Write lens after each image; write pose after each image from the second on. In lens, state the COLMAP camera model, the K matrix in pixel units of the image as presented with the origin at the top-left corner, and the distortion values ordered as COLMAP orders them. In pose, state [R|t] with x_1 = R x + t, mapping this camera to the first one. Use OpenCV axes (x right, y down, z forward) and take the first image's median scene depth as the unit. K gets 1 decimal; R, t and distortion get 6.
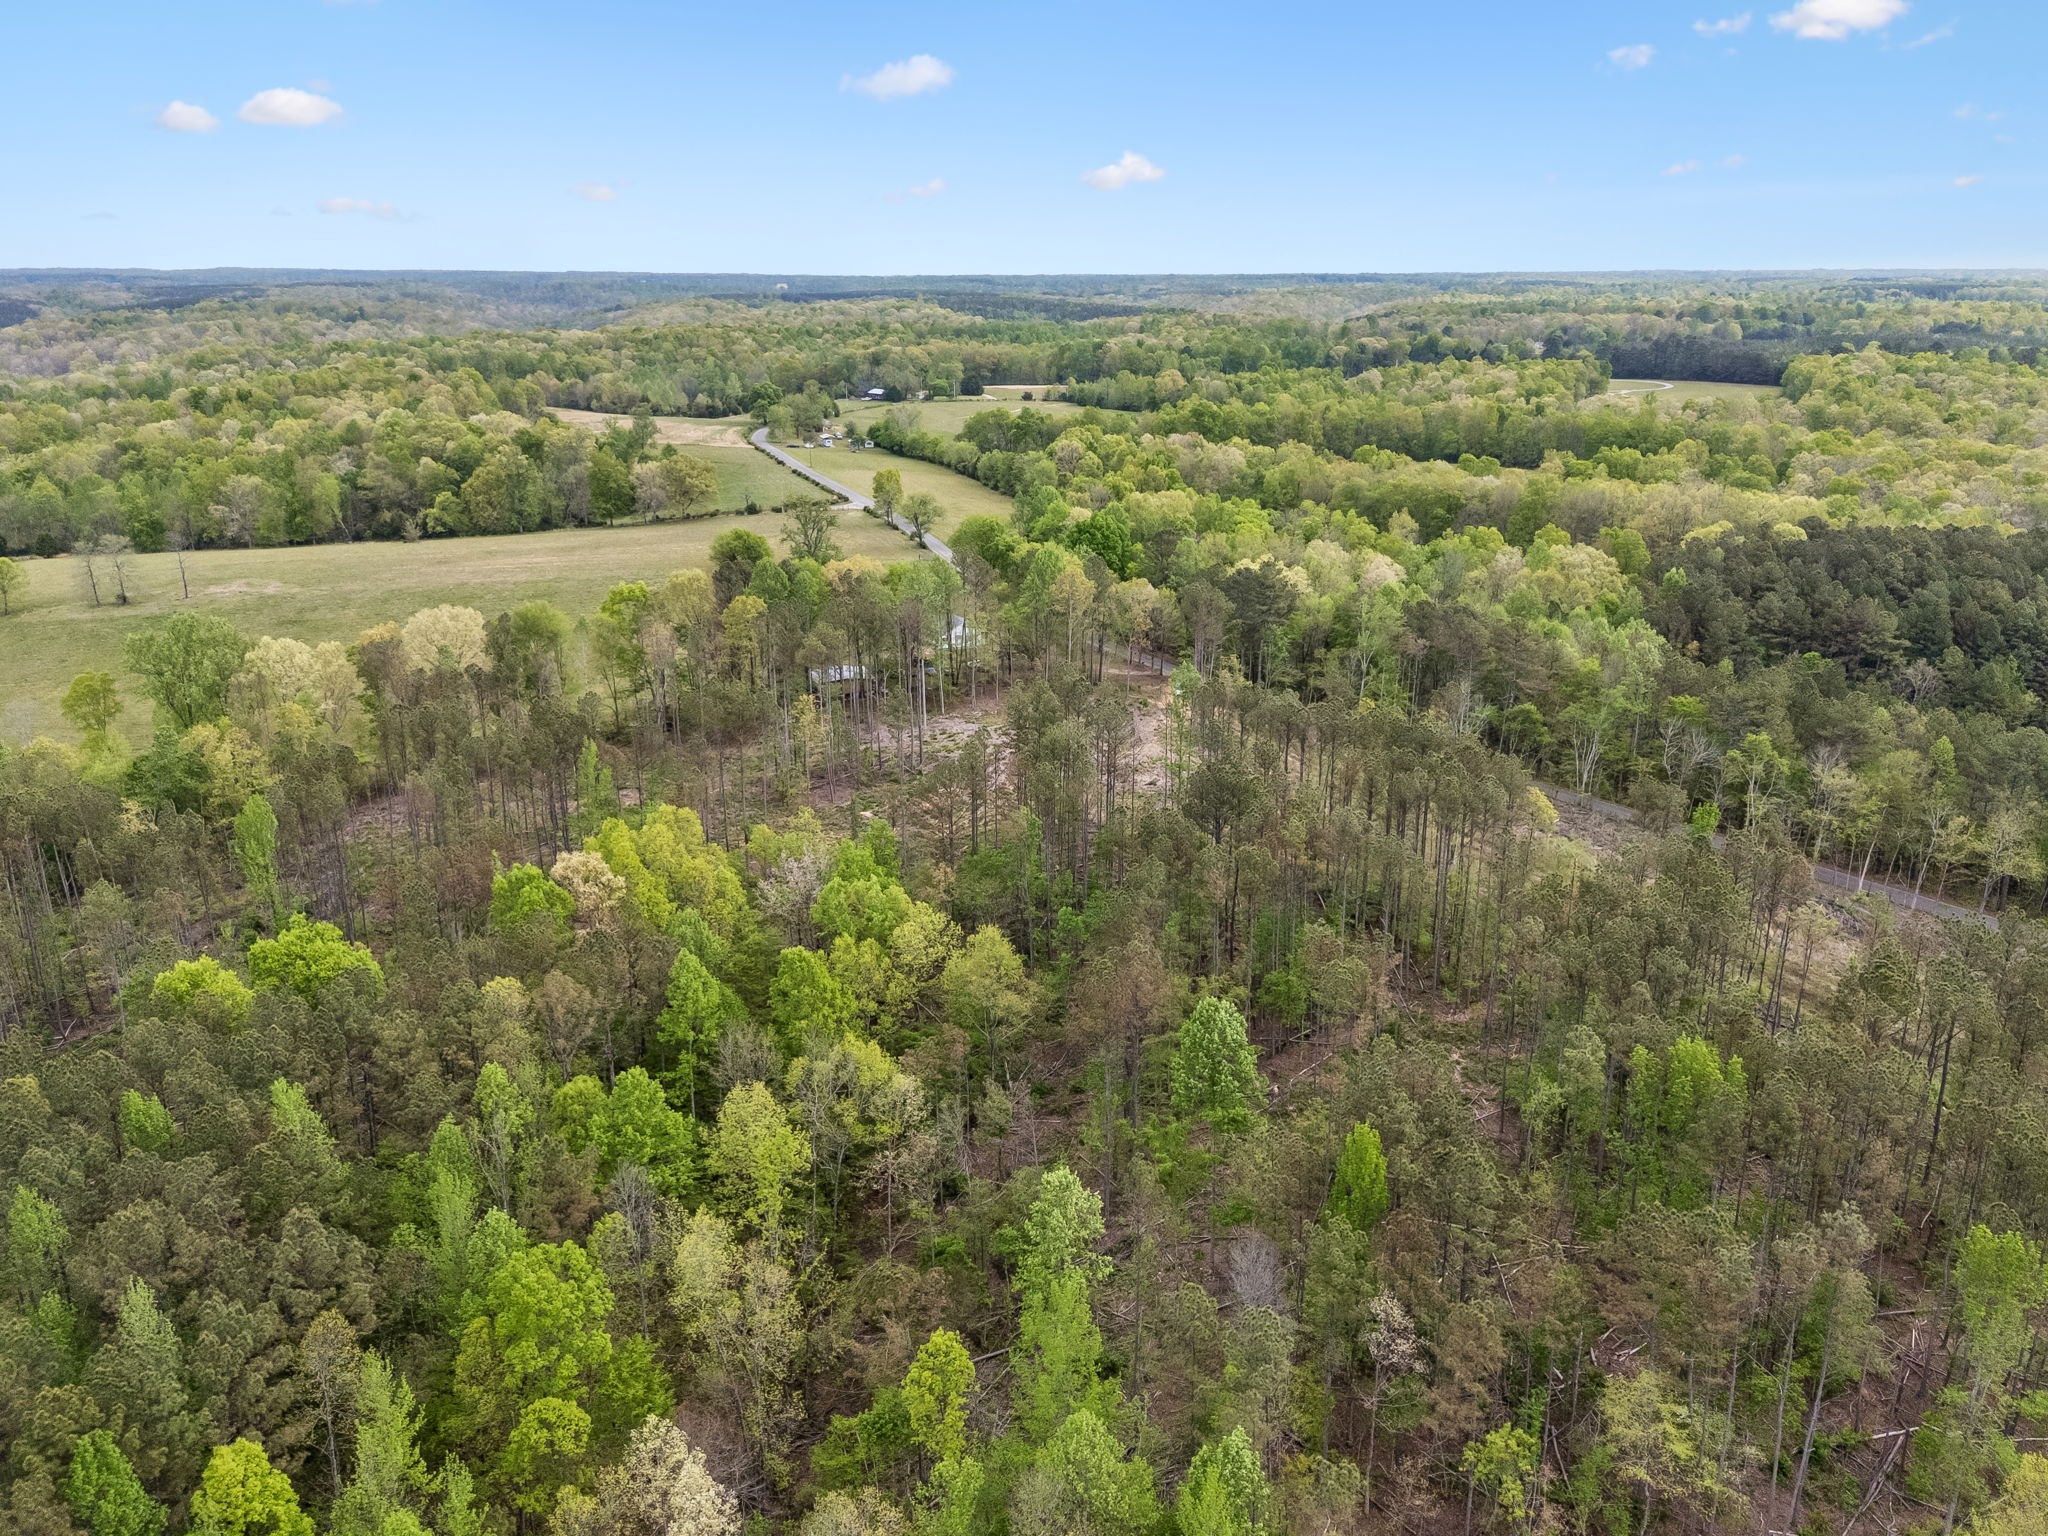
lens RADIAL K [[1511.6, 0, 1033.9], [0, 1511.6, 778.9], [0, 0, 1]] dist [0.066931, -0.053802]
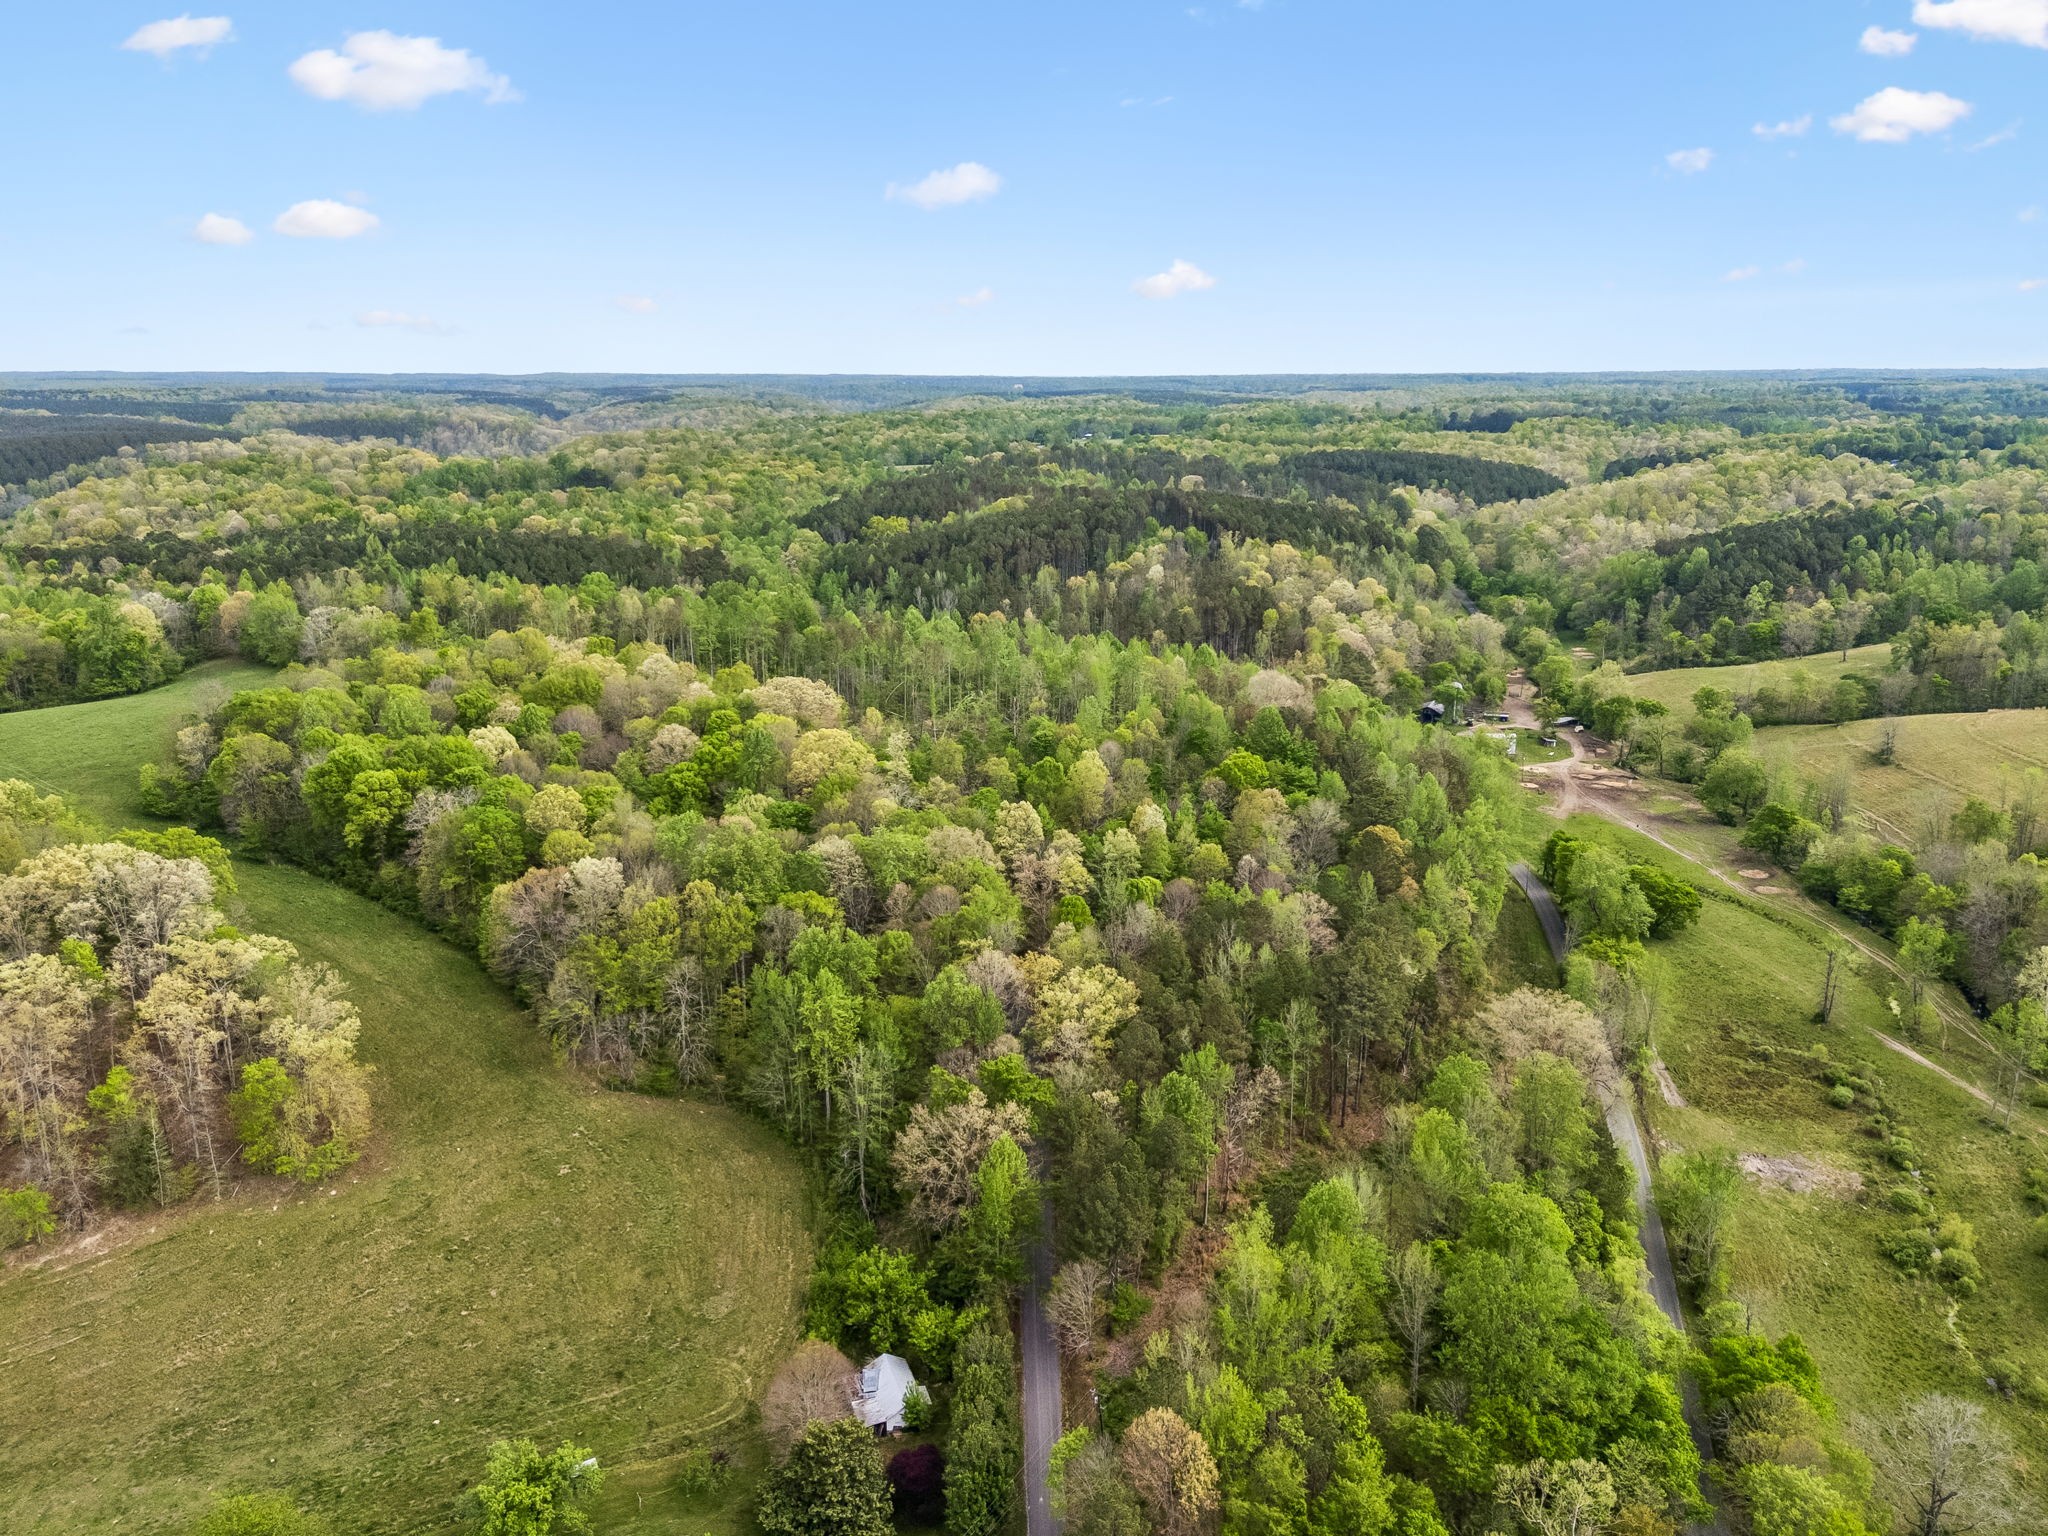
lens RADIAL K [[1511.6, 0, 1033.9], [0, 1511.6, 778.9], [0, 0, 1]] dist [0.066931, -0.053802]
pose [[0.990261, 0.033816, -0.135055, 0.161306], [-0.041719, 0.997552, -0.056121, 0.464244], [0.132827, 0.061209, 0.989247, -1.438427]]
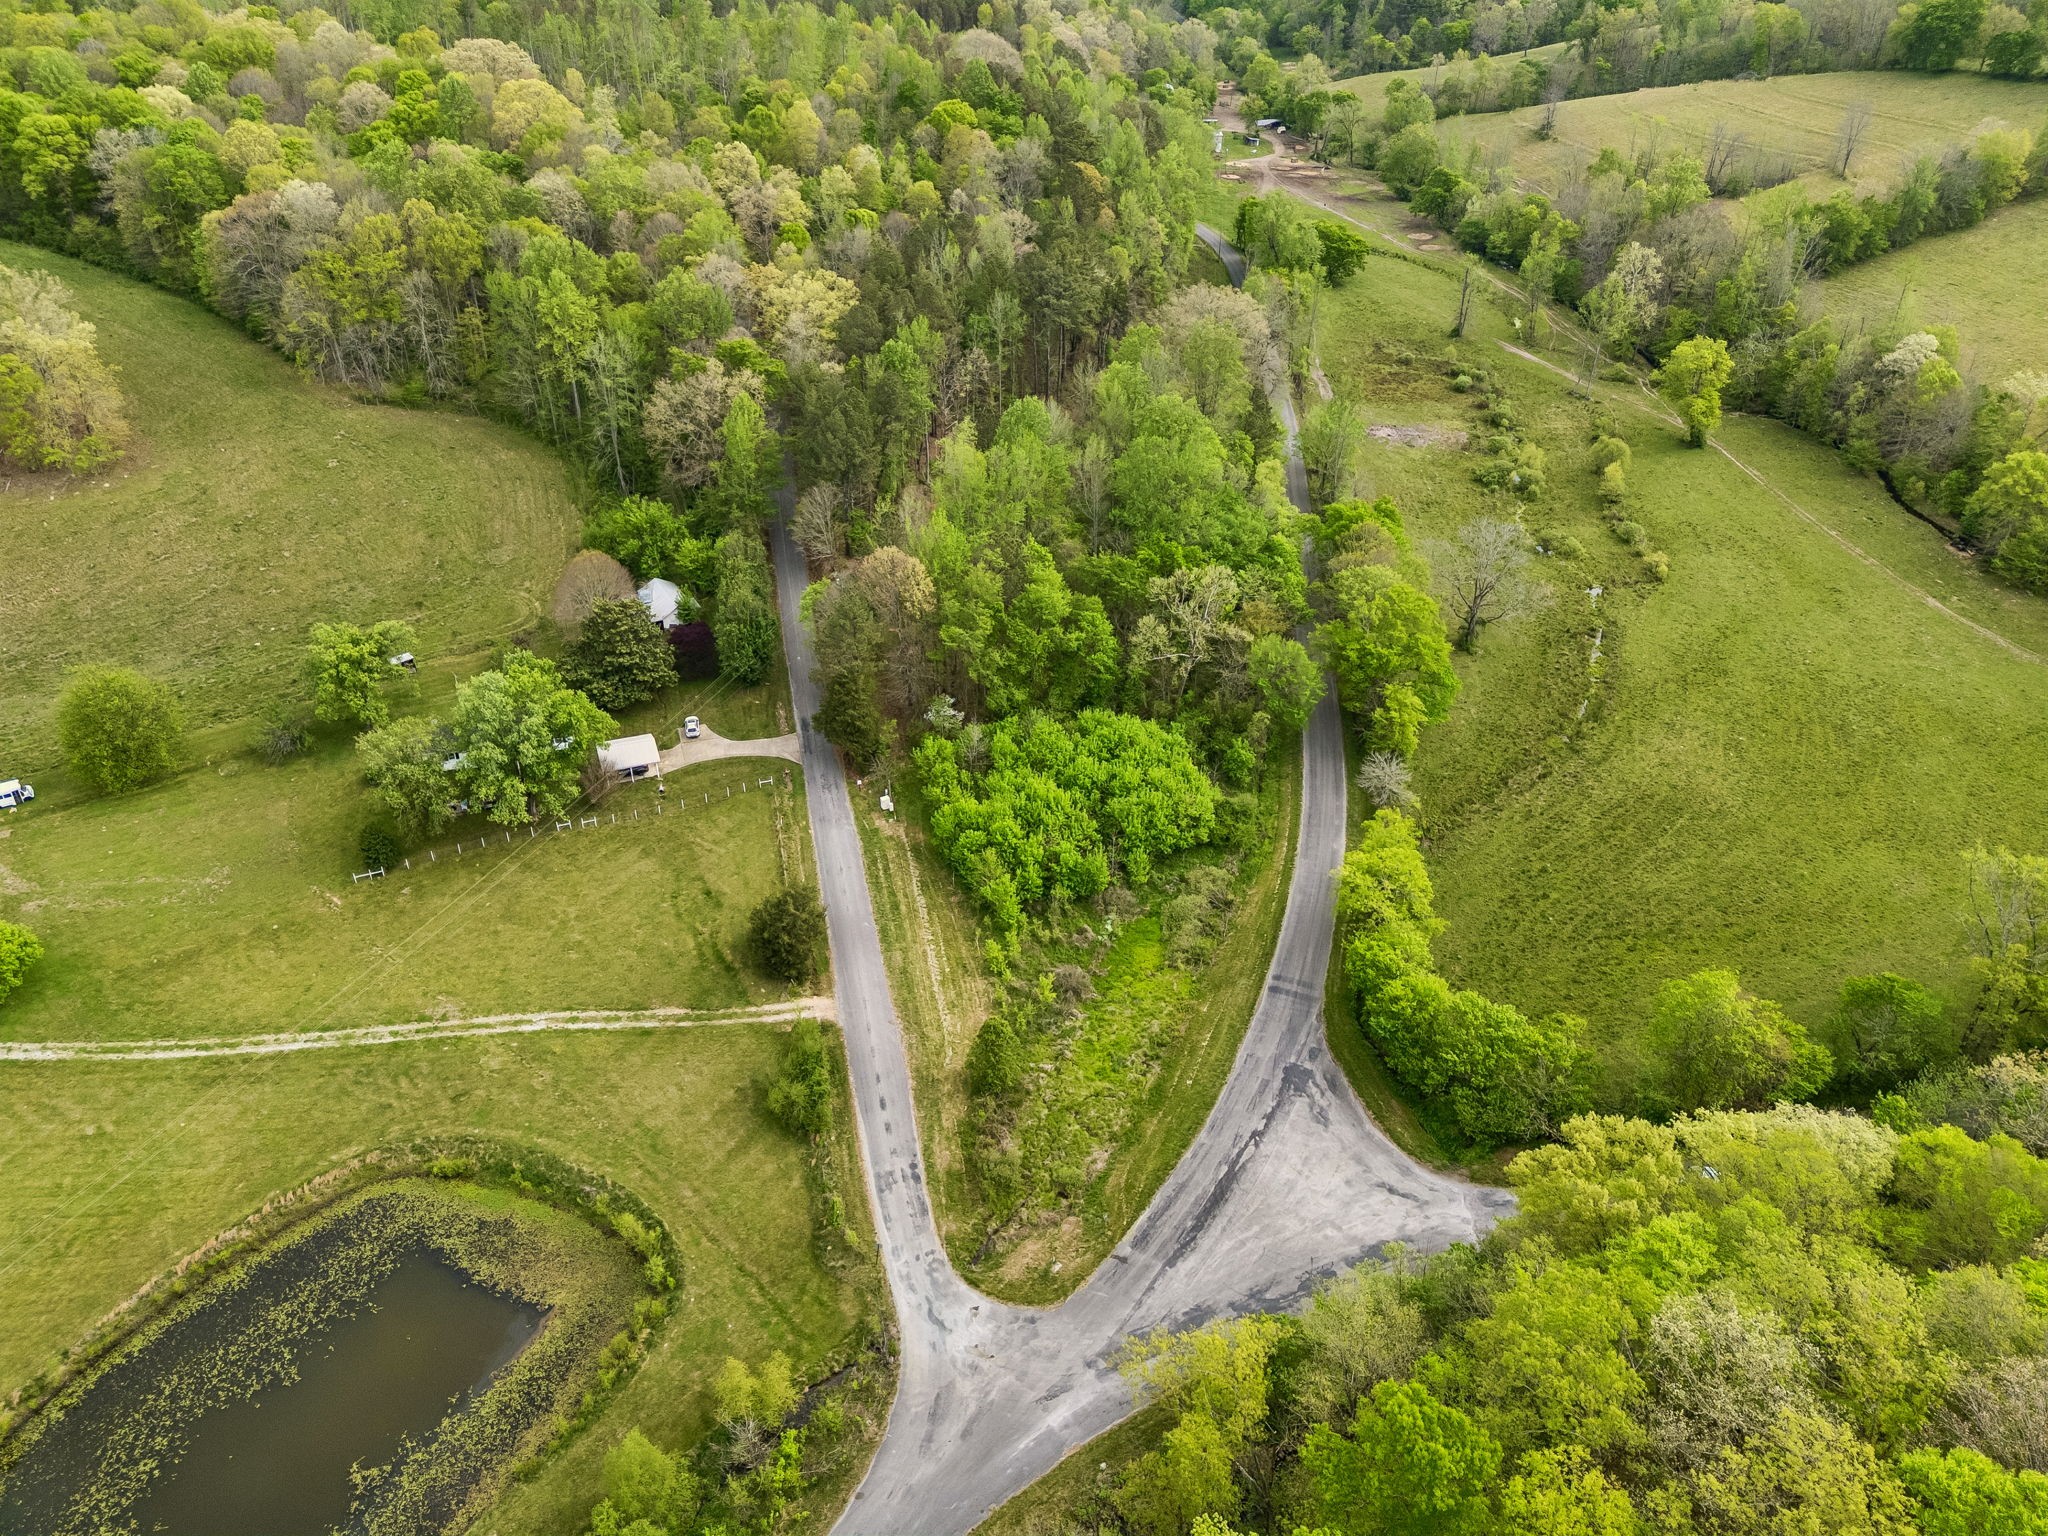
lens RADIAL K [[1466.0, 0, 1024.0], [0, 1466.0, 768.0], [0, 0, 1]] dist [0.065899, -0.048493]
pose [[0.999619, -0.013119, 0.024277, 0.171881], [0.006701, 0.968833, 0.247622, 0.522957], [-0.026769, -0.247365, 0.968552, -1.481689]]
